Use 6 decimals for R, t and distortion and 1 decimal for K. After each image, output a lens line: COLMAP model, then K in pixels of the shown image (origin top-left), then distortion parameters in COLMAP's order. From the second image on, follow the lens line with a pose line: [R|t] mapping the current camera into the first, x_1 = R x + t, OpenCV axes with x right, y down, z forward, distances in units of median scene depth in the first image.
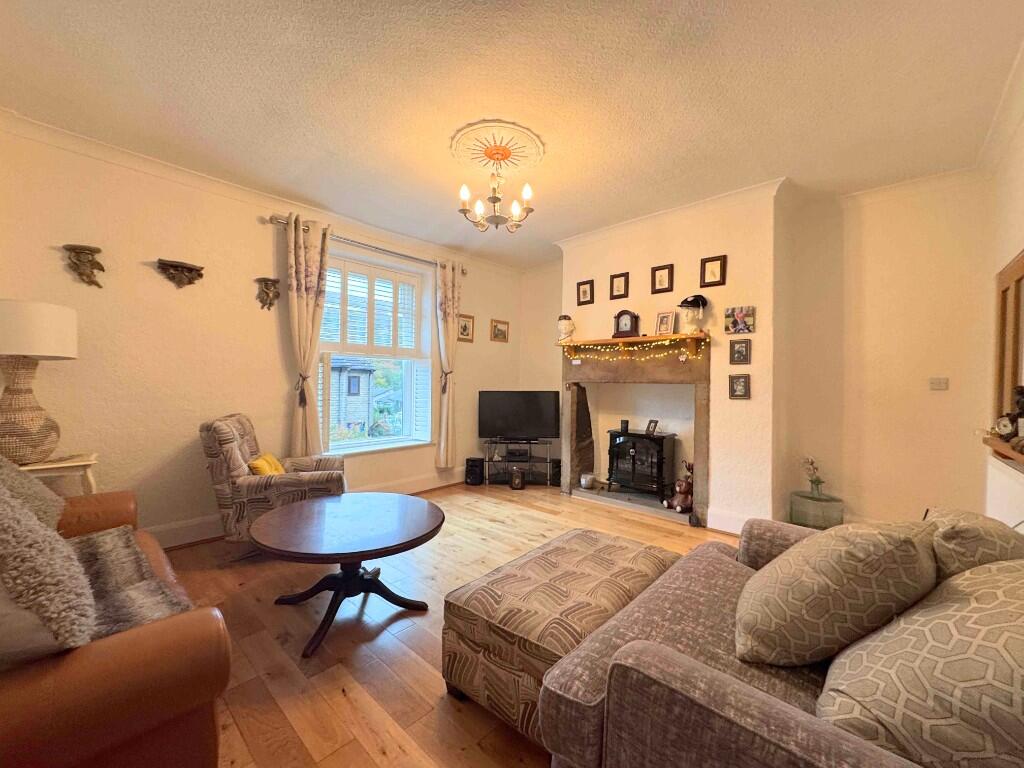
lens RADIAL K [[408.9, 0, 512.0], [0, 408.9, 384.0], [0, 0, 1]] dist [-0.001278, 0.000320]
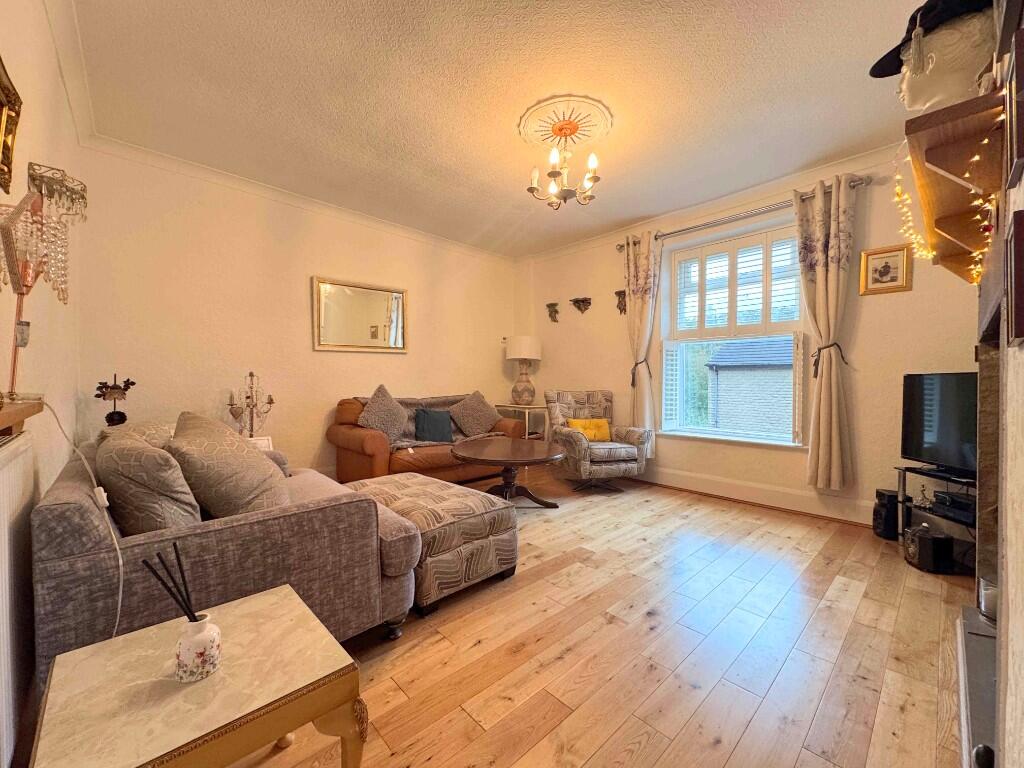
lens RADIAL K [[408.9, 0, 512.0], [0, 408.9, 384.0], [0, 0, 1]] dist [-0.001278, 0.000320]
pose [[-0.073431, -0.010589, -0.997244, 0.702013], [-0.016617, 0.999818, -0.009392, 0.059509], [0.997162, 0.015882, -0.073593, 0.684057]]
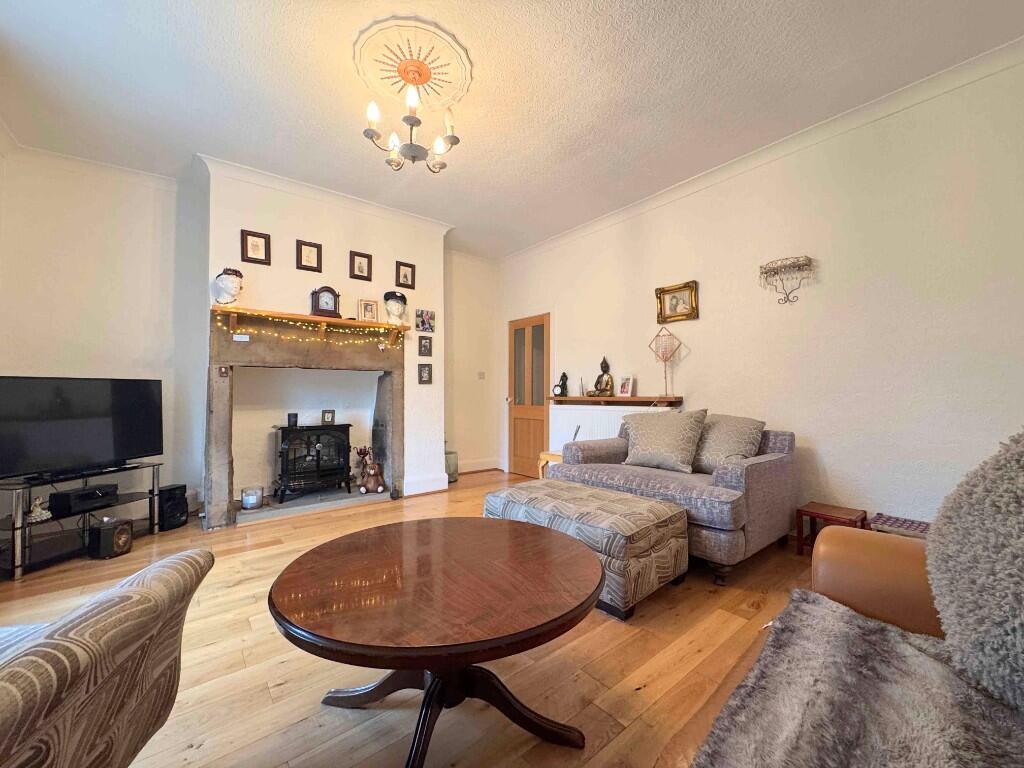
lens RADIAL K [[408.9, 0, 512.0], [0, 408.9, 384.0], [0, 0, 1]] dist [-0.001278, 0.000320]
pose [[0.147365, 0.011514, 0.989015, -0.580579], [0.012658, 0.999828, -0.013526, 0.052525], [-0.989001, 0.014512, 0.147194, 0.499648]]
